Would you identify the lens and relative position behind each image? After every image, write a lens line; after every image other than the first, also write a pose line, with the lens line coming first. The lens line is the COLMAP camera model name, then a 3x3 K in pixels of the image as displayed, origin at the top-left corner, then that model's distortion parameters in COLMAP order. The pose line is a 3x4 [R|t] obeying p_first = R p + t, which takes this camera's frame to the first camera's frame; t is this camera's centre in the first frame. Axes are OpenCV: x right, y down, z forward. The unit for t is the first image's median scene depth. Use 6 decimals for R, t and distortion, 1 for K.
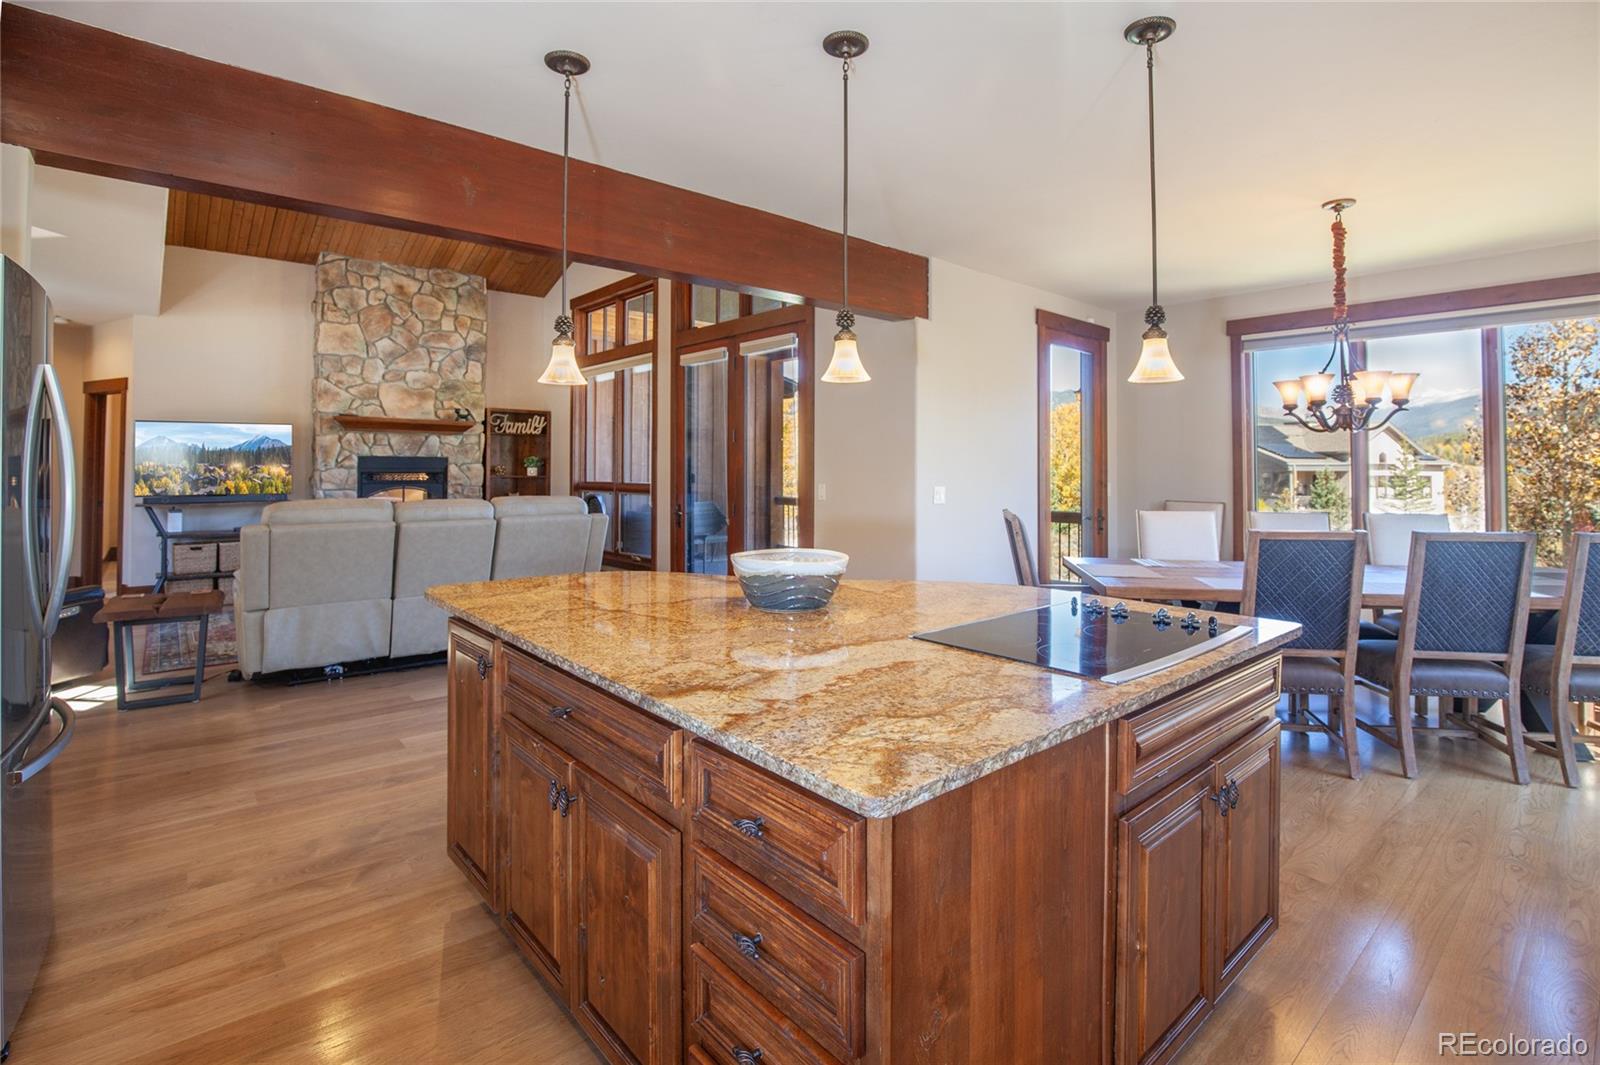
lens RADIAL K [[760.0, 0, 804.5], [0, 760.0, 456.7], [0, 0, 1]] dist [-0.033700, -0.000148]
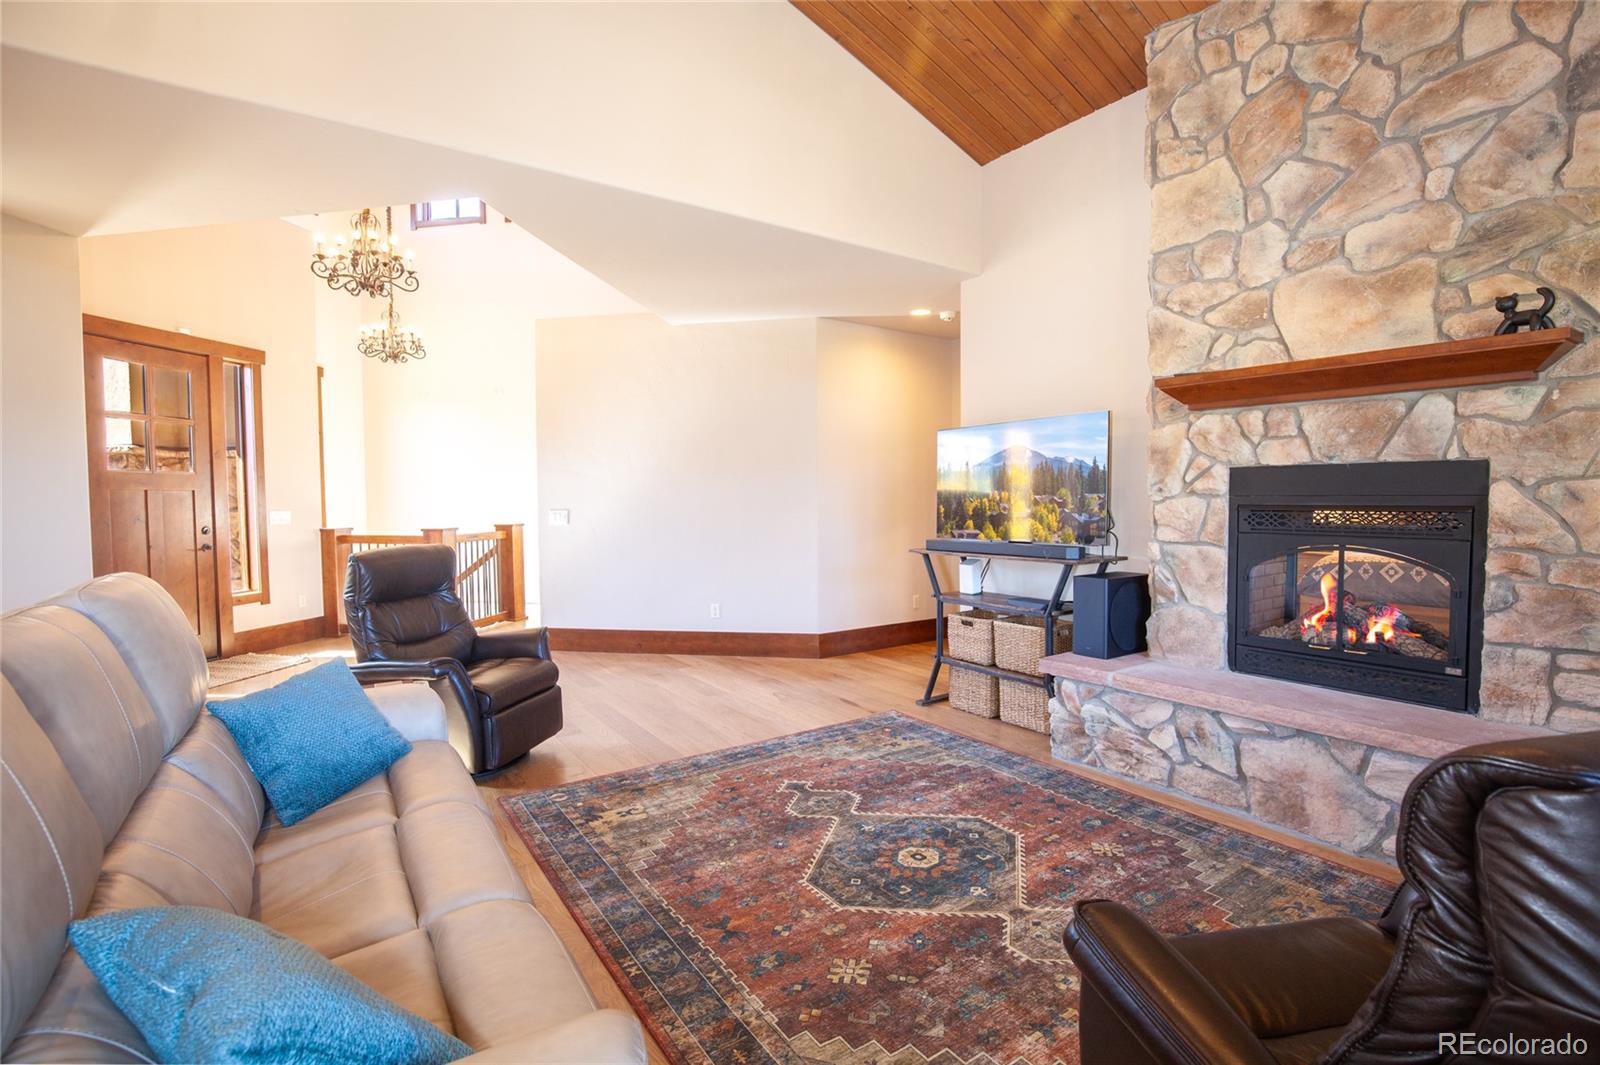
lens RADIAL K [[742.4, 0, 802.8], [0, 742.4, 529.3], [0, 0, 1]] dist [-0.026640, 0.000413]
pose [[-0.116028, 0.041149, -0.992393, -0.149957], [0.021344, 0.999014, 0.038928, 0.012921], [0.993017, -0.016665, -0.116792, 0.814623]]
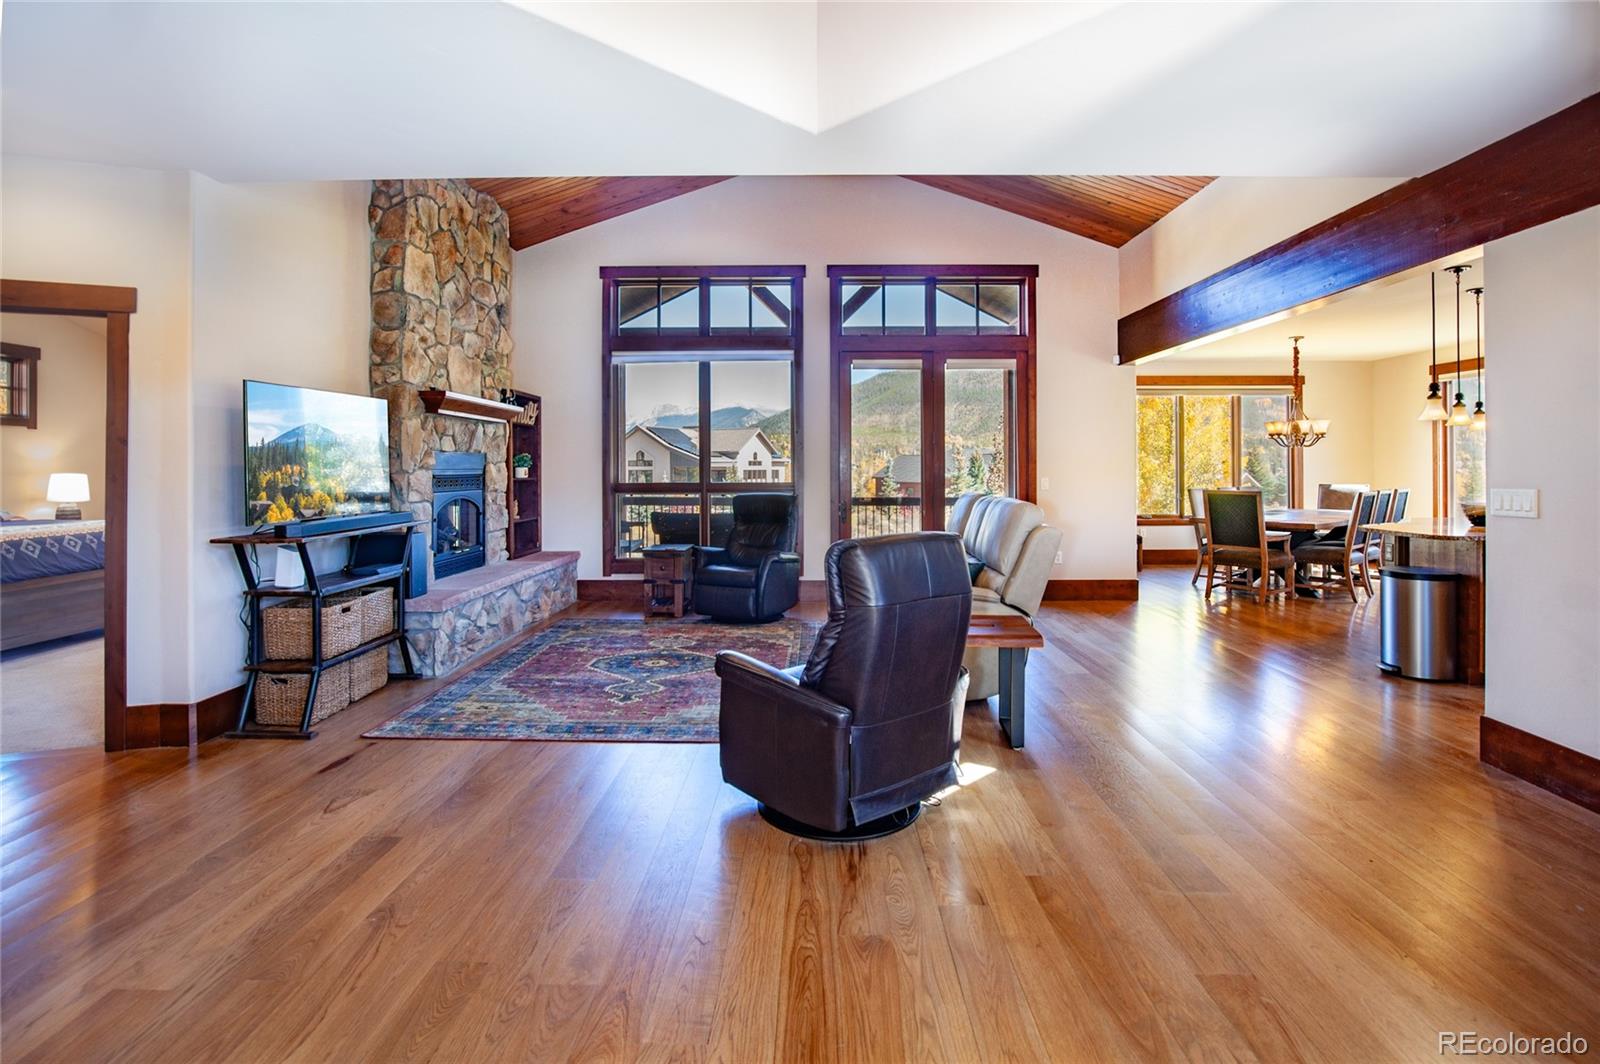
lens RADIAL K [[763.5, 0, 806.1], [0, 763.5, 469.3], [0, 0, 1]] dist [-0.016860, 0.000385]
pose [[0.669160, -0.009021, 0.743063, -0.886063], [-0.006482, 0.999817, 0.017976, 0.000714], [-0.743090, -0.016846, 0.668980, 0.295555]]
